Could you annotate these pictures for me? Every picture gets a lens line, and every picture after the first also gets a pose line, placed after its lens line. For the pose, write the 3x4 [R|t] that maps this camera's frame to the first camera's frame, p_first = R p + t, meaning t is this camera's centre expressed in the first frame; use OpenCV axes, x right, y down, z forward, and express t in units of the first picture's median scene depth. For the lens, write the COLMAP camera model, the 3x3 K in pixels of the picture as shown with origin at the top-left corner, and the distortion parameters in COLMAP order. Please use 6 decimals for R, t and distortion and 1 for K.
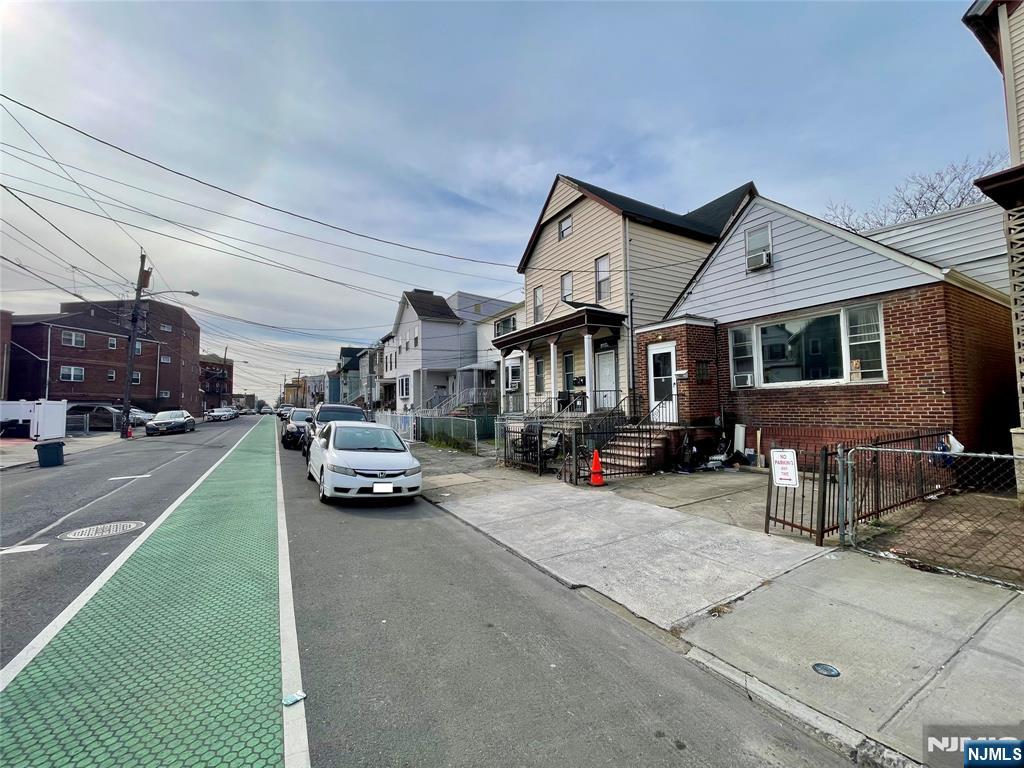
lens RADIAL K [[406.4, 0, 513.2], [0, 406.4, 384.3], [0, 0, 1]] dist [-0.008114, 0.000057]
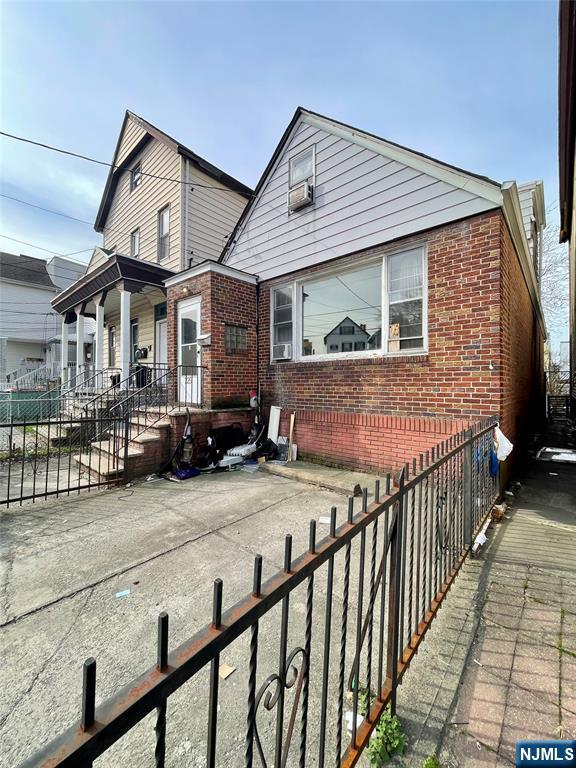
lens RADIAL K [[304.8, 0, 289.3], [0, 304.8, 383.8], [0, 0, 1]] dist [-0.008114, 0.000057]
pose [[0.944836, 0.020835, 0.326882, 0.393336], [-0.037141, 0.998353, 0.043721, 0.027586], [-0.325432, -0.053450, 0.944053, 0.428783]]
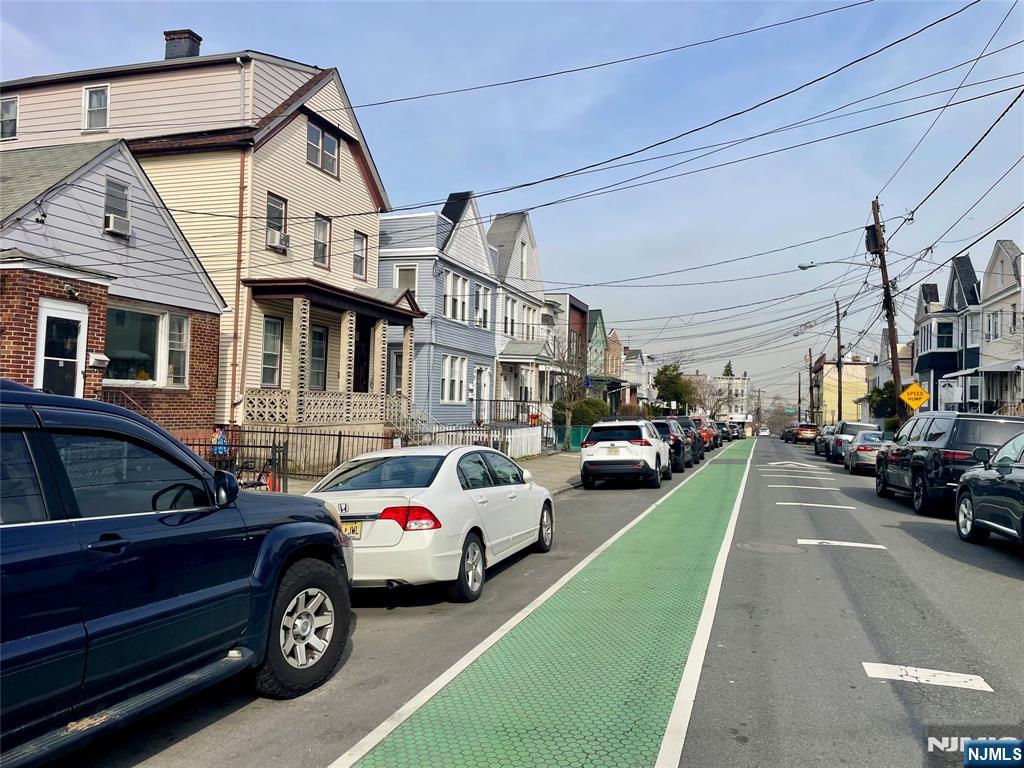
lens RADIAL K [[775.5, 0, 513.0], [0, 775.5, 383.2], [0, 0, 1]] dist [0.000539, 0.000231]
pose [[-0.674338, 0.017298, 0.738220, -1.008740], [-0.058038, 0.995391, -0.076340, 0.072606], [-0.736139, -0.094324, -0.670226, 1.388074]]
